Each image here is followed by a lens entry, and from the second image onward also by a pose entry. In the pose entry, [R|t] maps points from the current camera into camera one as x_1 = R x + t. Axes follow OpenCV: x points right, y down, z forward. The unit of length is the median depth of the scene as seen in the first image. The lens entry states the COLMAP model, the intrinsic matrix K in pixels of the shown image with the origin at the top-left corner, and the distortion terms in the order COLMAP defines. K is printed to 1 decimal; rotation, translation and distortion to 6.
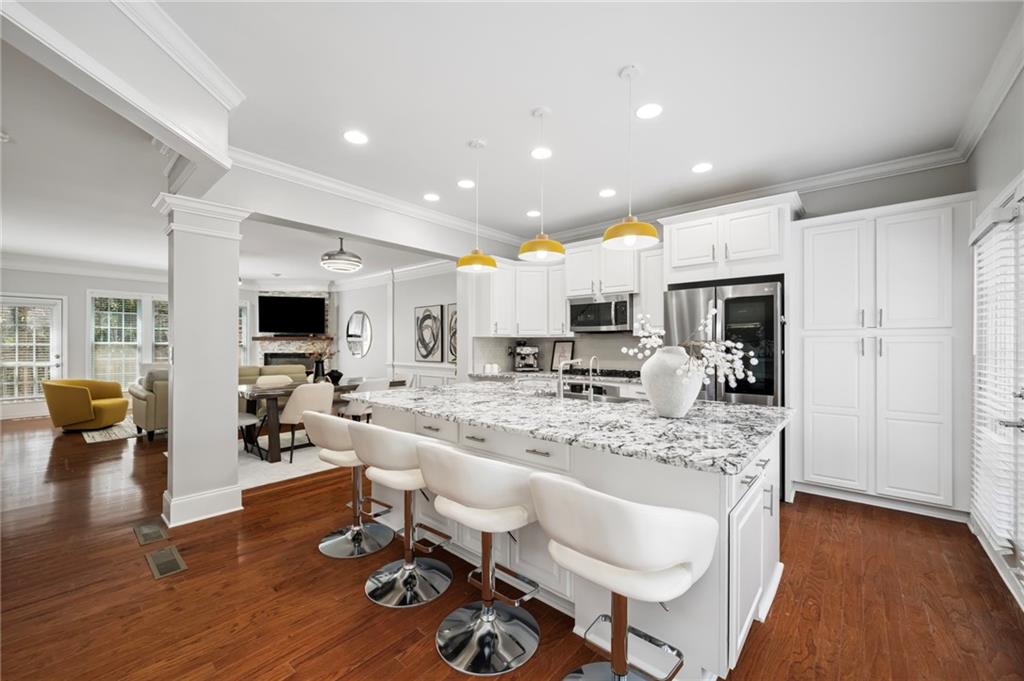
lens RADIAL K [[400.1, 0, 515.1], [0, 400.1, 341.9], [0, 0, 1]] dist [-0.002885, -0.000328]
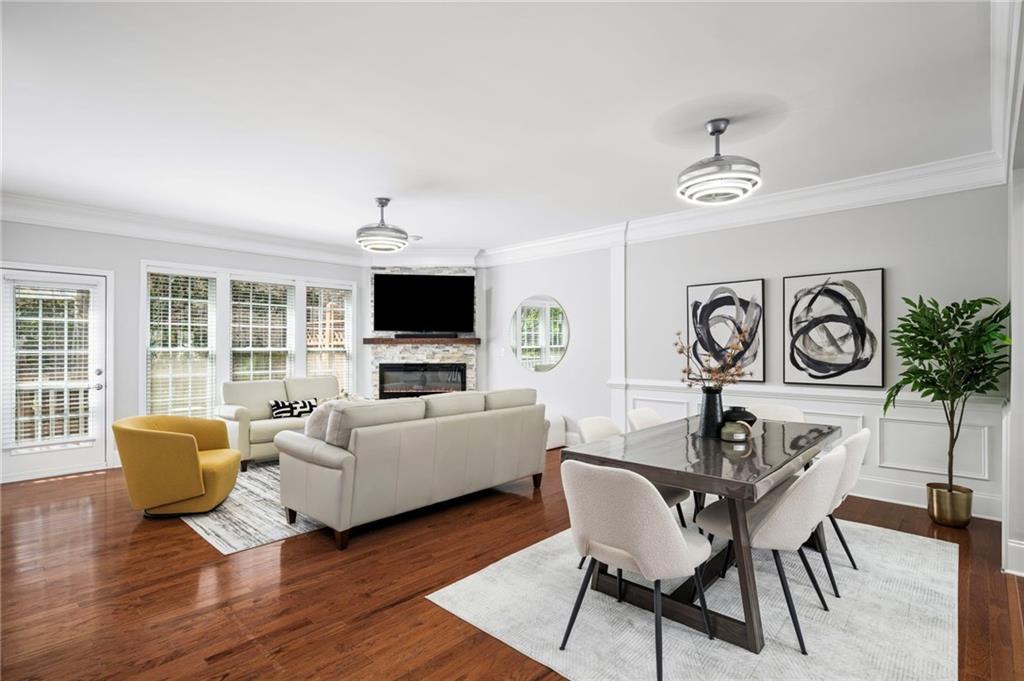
lens RADIAL K [[496.3, 0, 513.6], [0, 496.3, 344.0], [0, 0, 1]] dist [0.001464, 0.000251]
pose [[0.998429, -0.003276, -0.055932, -0.438879], [0.003217, 0.999994, -0.001155, -0.002224], [0.055936, 0.000974, 0.998434, 0.262403]]
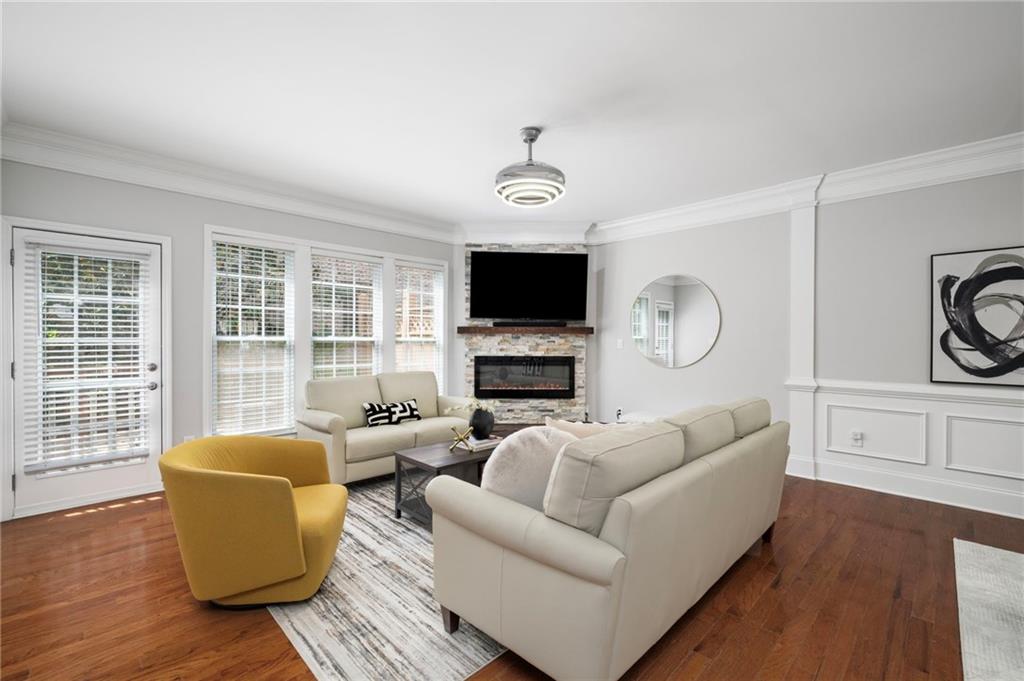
lens RADIAL K [[441.0, 0, 514.0], [0, 441.0, 342.1], [0, 0, 1]] dist [0.000182, -0.000689]
pose [[0.995772, 0.002370, -0.091830, -0.615393], [-0.001184, 0.999915, 0.012964, 0.000464], [0.091853, -0.012801, 0.995690, 0.474843]]
